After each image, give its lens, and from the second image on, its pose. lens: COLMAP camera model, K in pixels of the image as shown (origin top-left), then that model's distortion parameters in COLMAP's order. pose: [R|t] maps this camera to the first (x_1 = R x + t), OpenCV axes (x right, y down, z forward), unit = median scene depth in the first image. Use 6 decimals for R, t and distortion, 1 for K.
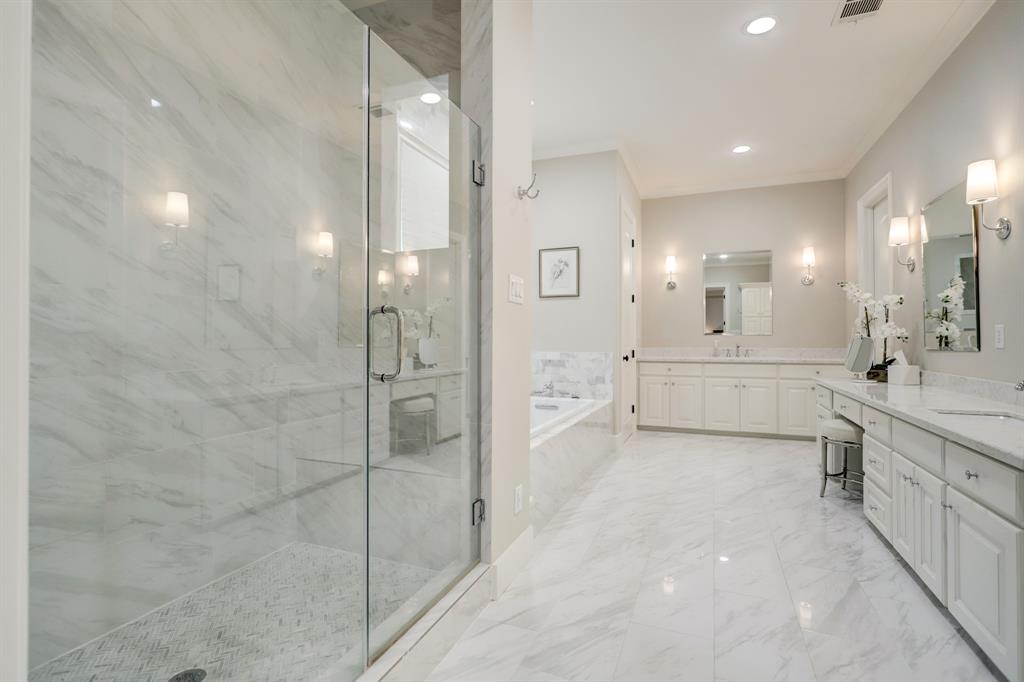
lens RADIAL K [[502.1, 0, 506.2], [0, 502.1, 339.1], [0, 0, 1]] dist [-0.003376, -0.000155]
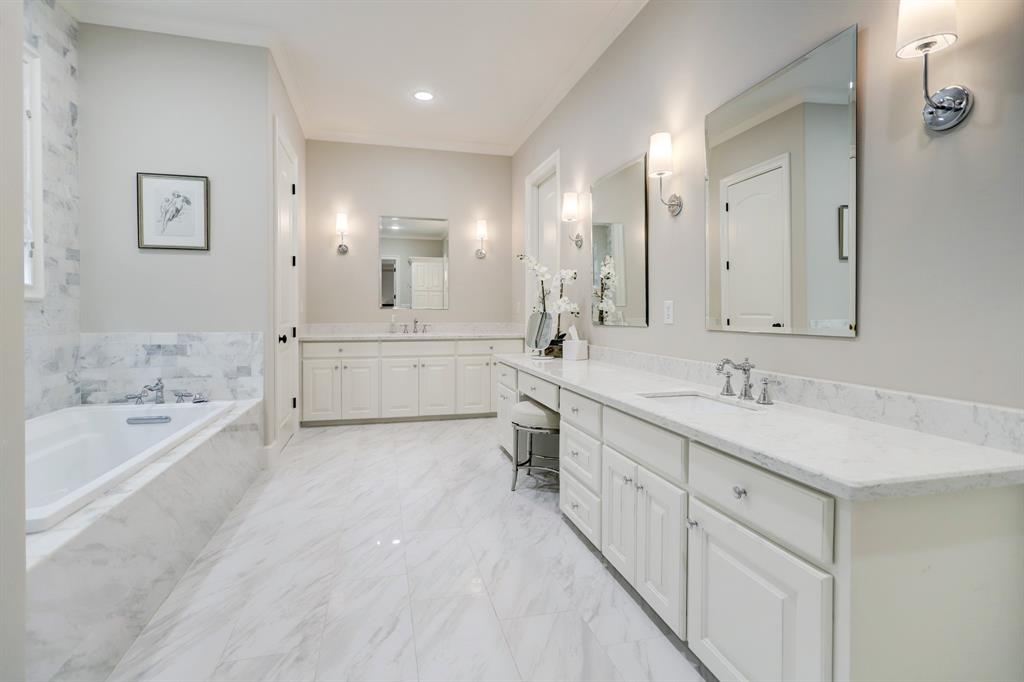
lens RADIAL K [[502.1, 0, 502.2], [0, 502.1, 320.7], [0, 0, 1]] dist [-0.003376, -0.000155]
pose [[0.807751, -0.006739, 0.589485, 0.076358], [-0.002800, 0.999880, 0.015267, -0.001604], [-0.589517, -0.013982, 0.807635, 0.253748]]
